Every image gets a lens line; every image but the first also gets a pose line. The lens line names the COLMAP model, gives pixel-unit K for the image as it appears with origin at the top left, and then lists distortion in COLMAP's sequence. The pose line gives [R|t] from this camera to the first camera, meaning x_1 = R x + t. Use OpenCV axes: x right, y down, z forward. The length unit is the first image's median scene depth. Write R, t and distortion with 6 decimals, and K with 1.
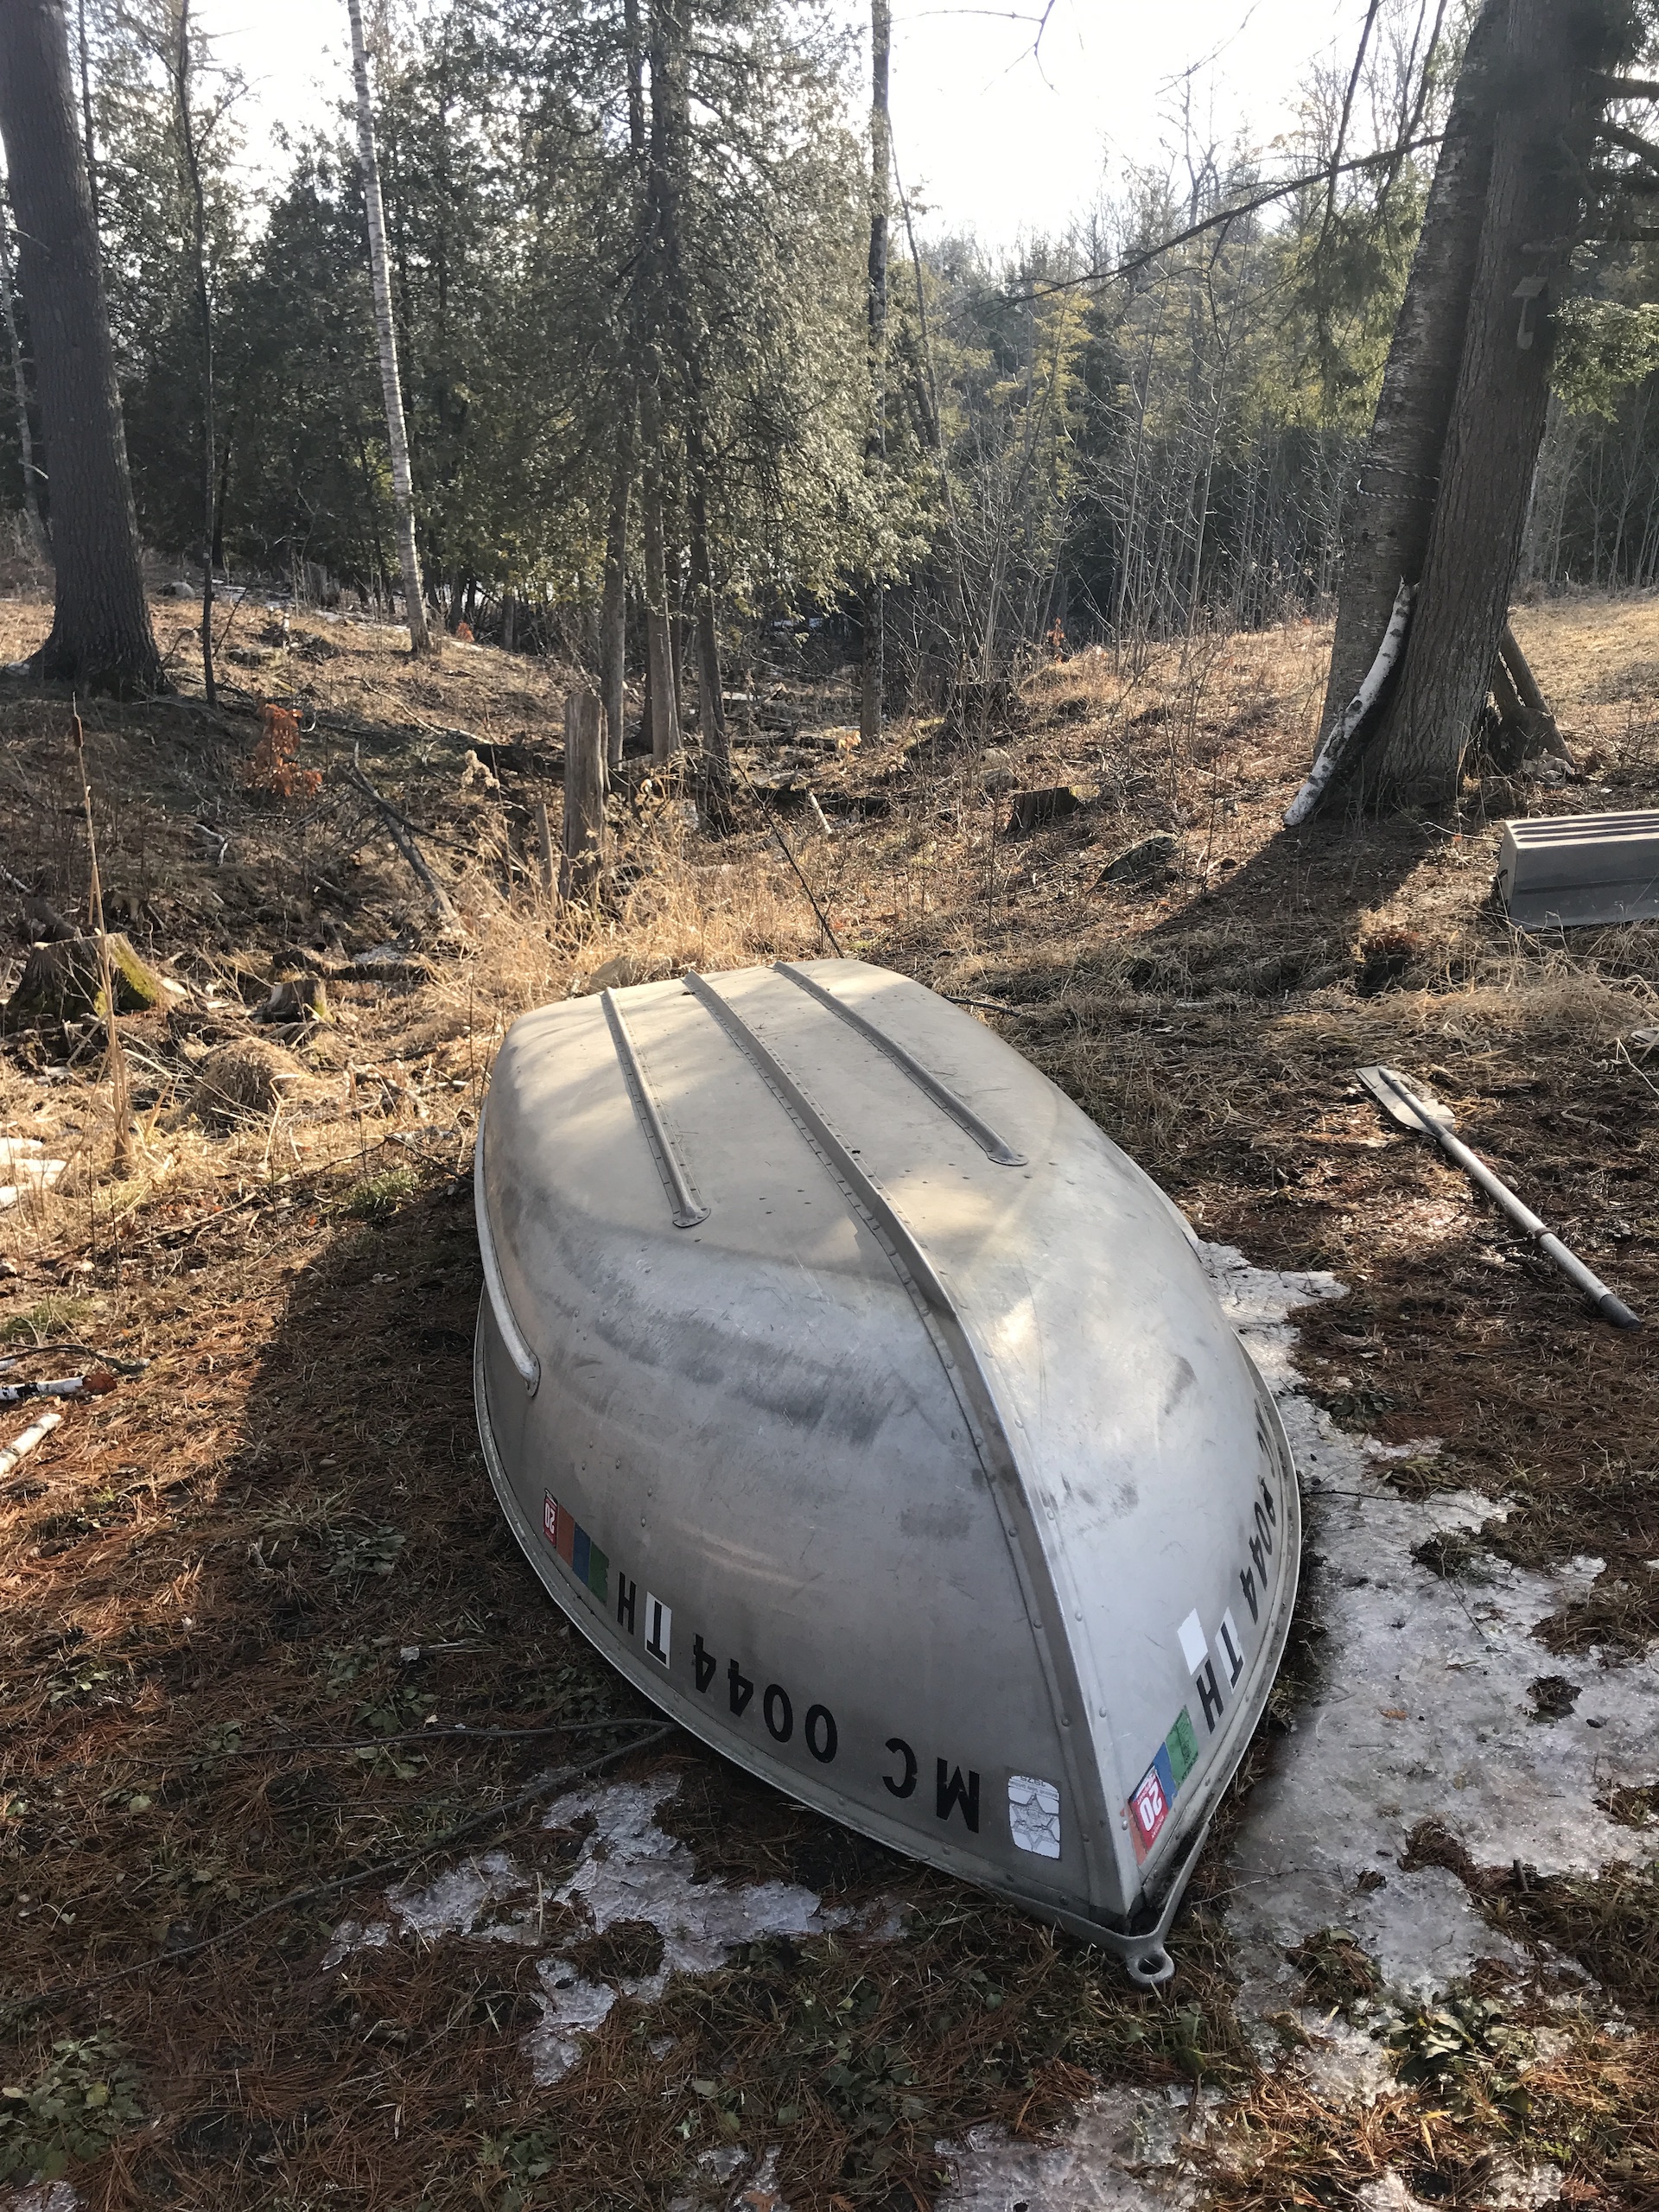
lens RADIAL K [[1819.0, 0, 826.4], [0, 1819.0, 1103.7], [0, 0, 1]] dist [0.062961, -0.084649]
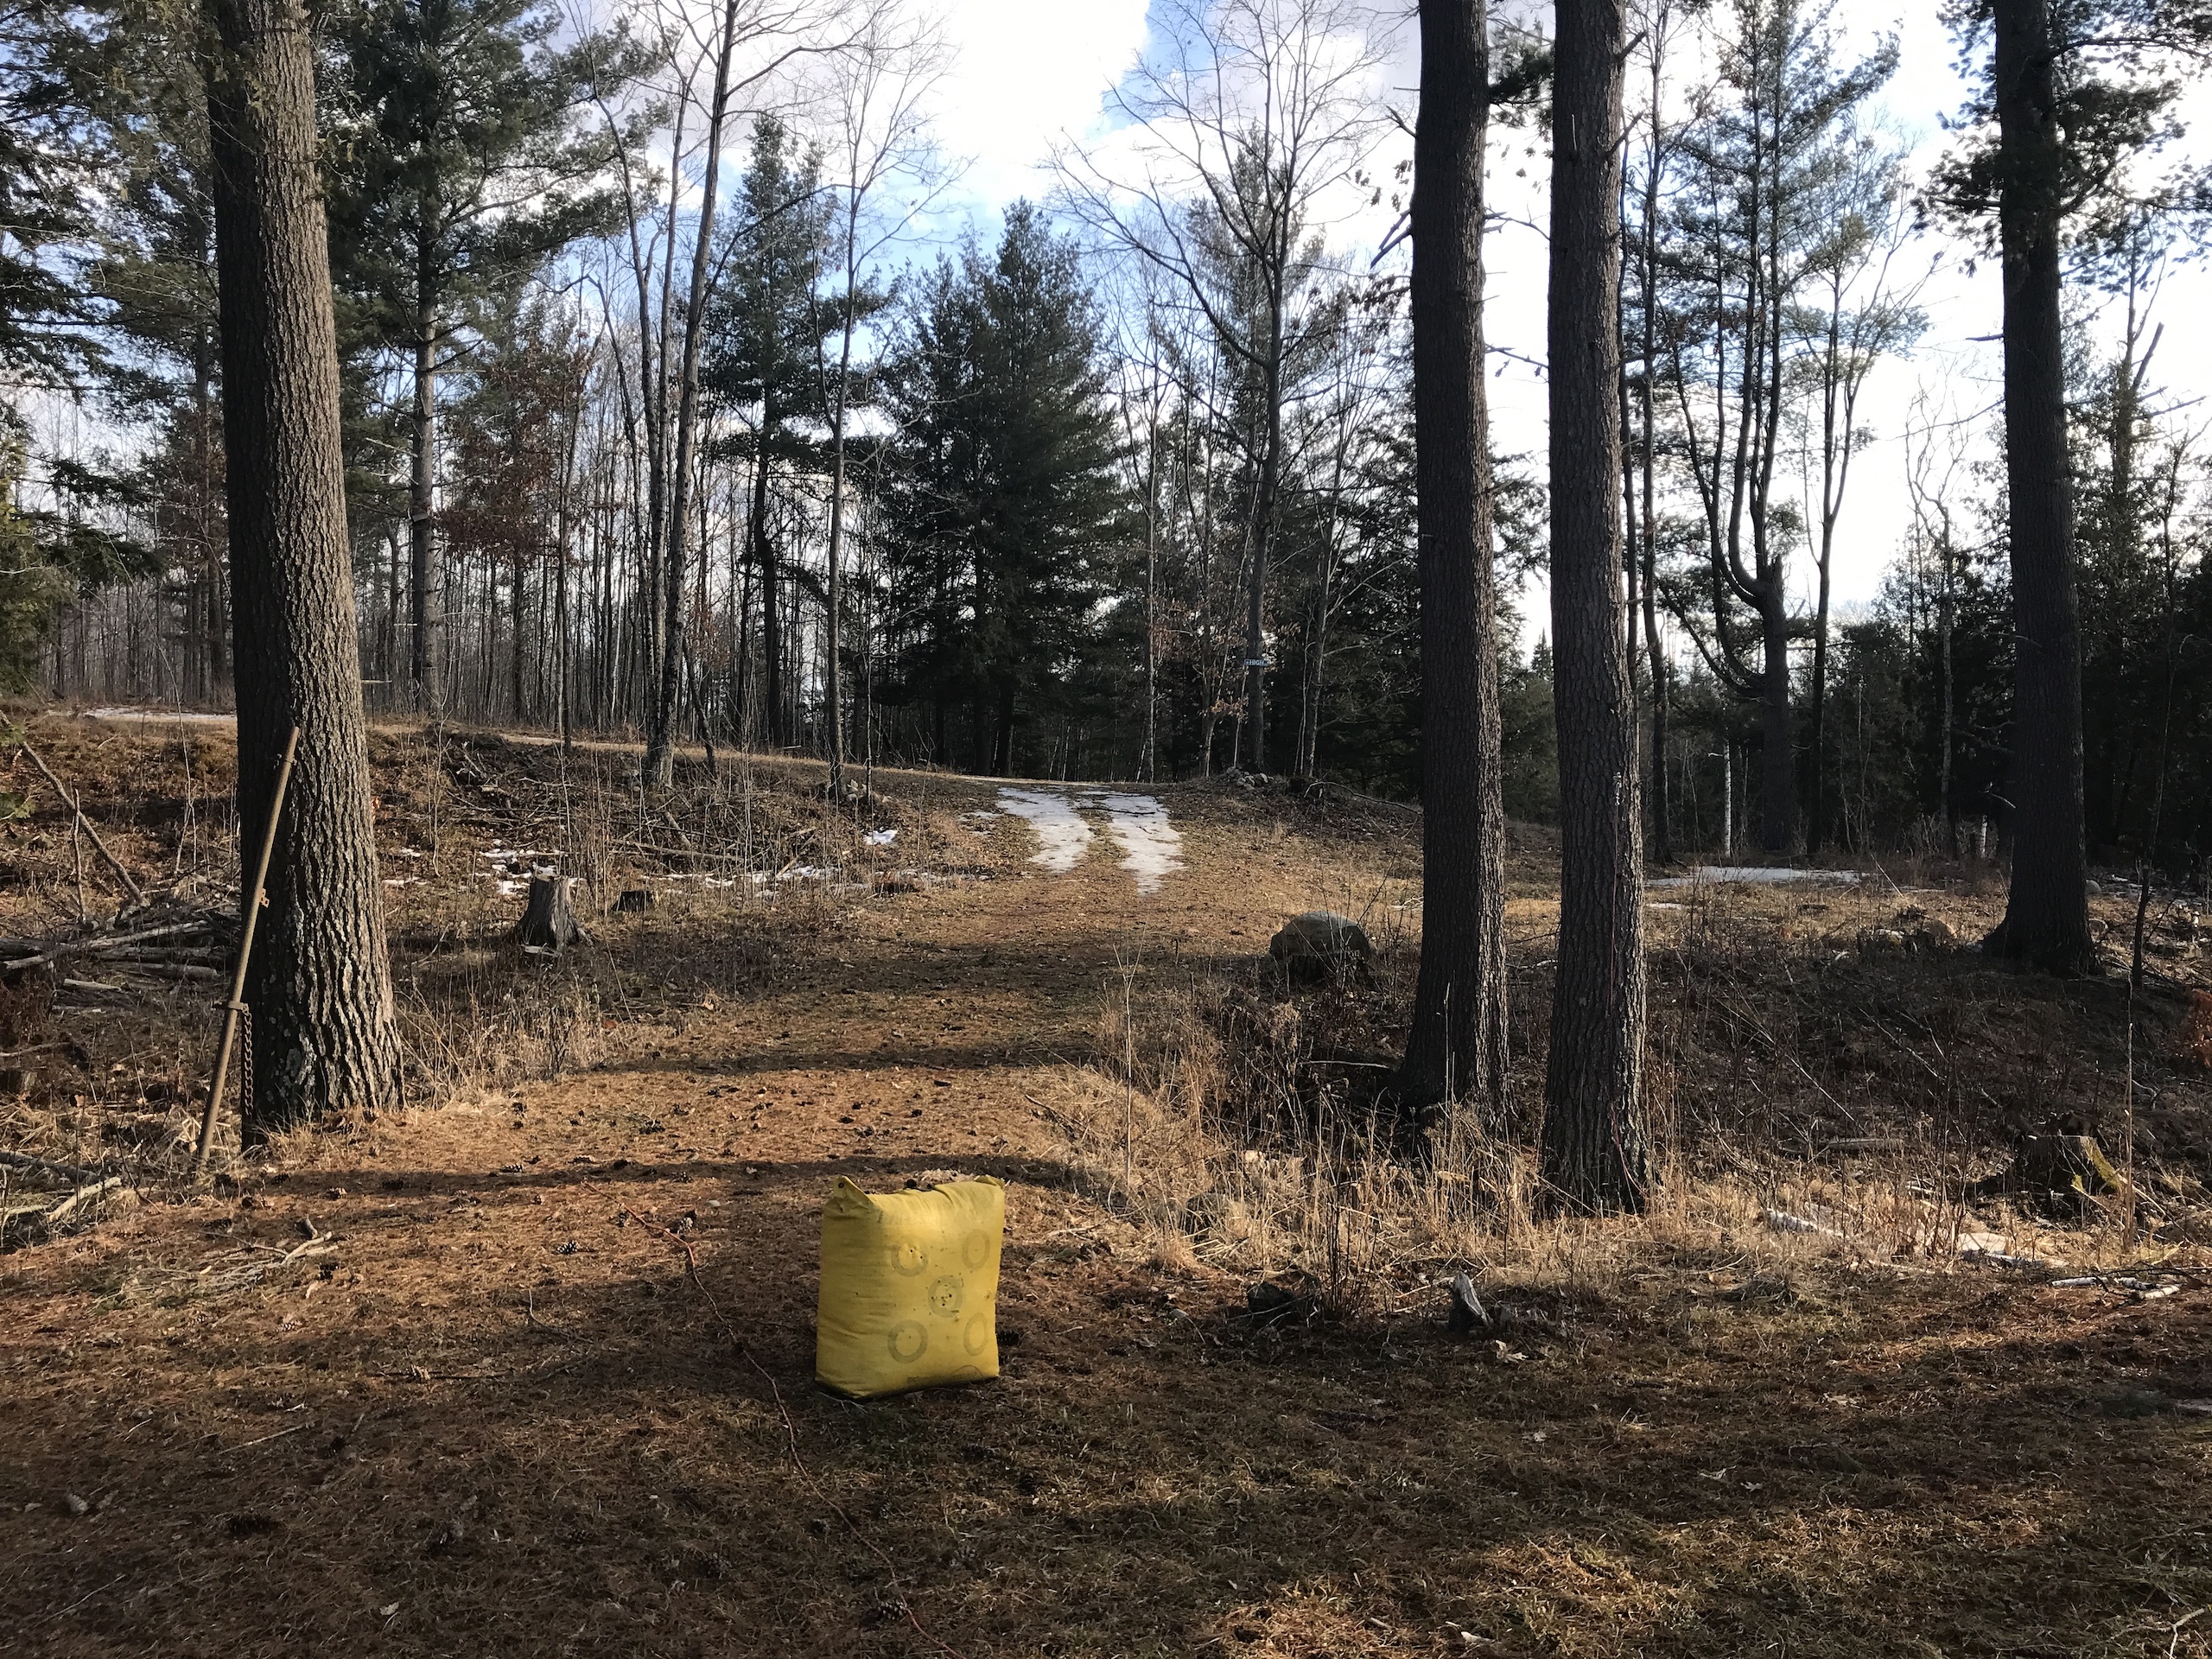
lens RADIAL K [[1819.0, 0, 1106.0], [0, 1819.0, 823.2], [0, 0, 1]] dist [0.062961, -0.084649]
pose [[0.699598, -0.002272, -0.714533, 0.038792], [-0.210514, 0.954956, -0.209150, 0.056064], [0.682823, 0.296740, 0.667607, -0.222012]]
